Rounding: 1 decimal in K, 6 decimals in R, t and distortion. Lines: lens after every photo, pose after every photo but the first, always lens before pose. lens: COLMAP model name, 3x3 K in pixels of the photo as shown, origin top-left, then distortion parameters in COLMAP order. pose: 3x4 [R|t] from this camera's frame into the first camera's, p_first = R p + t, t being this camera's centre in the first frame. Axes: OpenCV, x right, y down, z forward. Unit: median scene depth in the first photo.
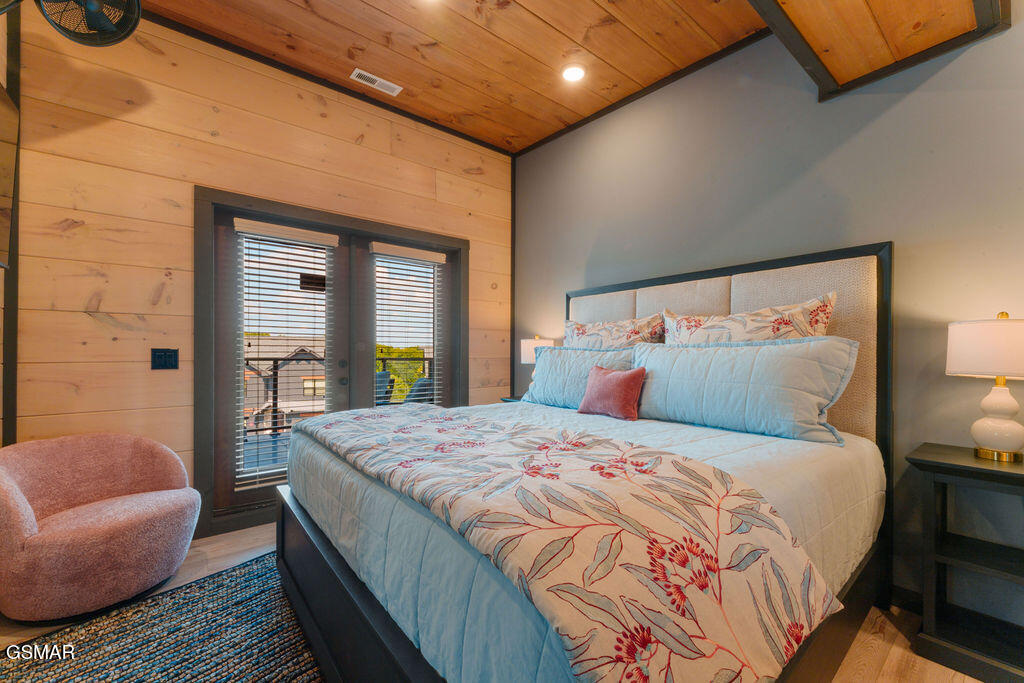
lens RADIAL K [[414.4, 0, 503.3], [0, 414.4, 350.7], [0, 0, 1]] dist [0.001084, 0.000530]
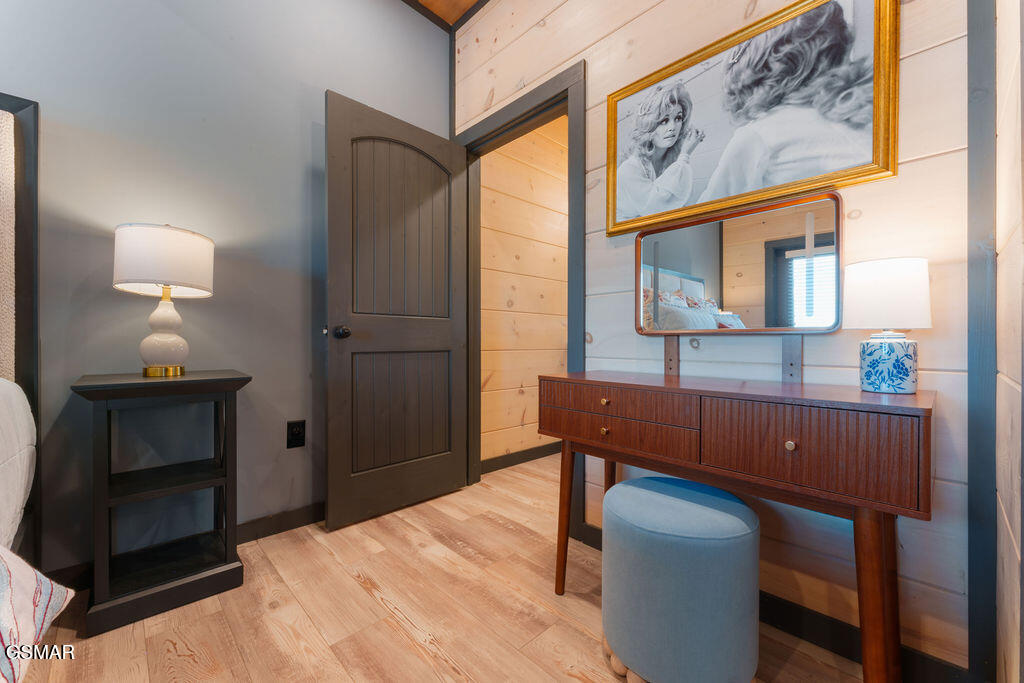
lens RADIAL K [[414.4, 0, 508.6], [0, 414.4, 343.9], [0, 0, 1]] dist [0.001084, 0.000530]
pose [[-0.110874, -0.002379, 0.993832, 0.093725], [-0.002428, 0.999995, 0.002123, 0.117153], [-0.993831, -0.002177, -0.110879, 0.199901]]
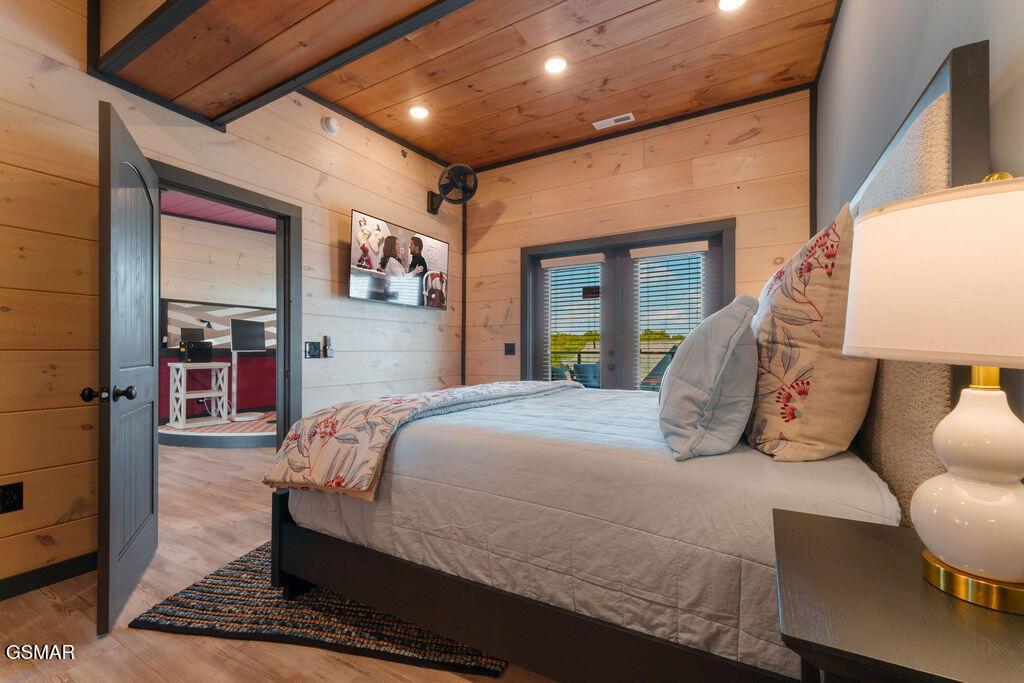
lens RADIAL K [[414.4, 0, 506.8], [0, 414.4, 348.0], [0, 0, 1]] dist [0.001084, 0.000530]
pose [[0.379481, -0.010626, -0.925138, 0.870572], [0.005065, 0.999943, -0.009408, 0.033110], [0.925186, -0.001115, 0.379513, 0.317026]]
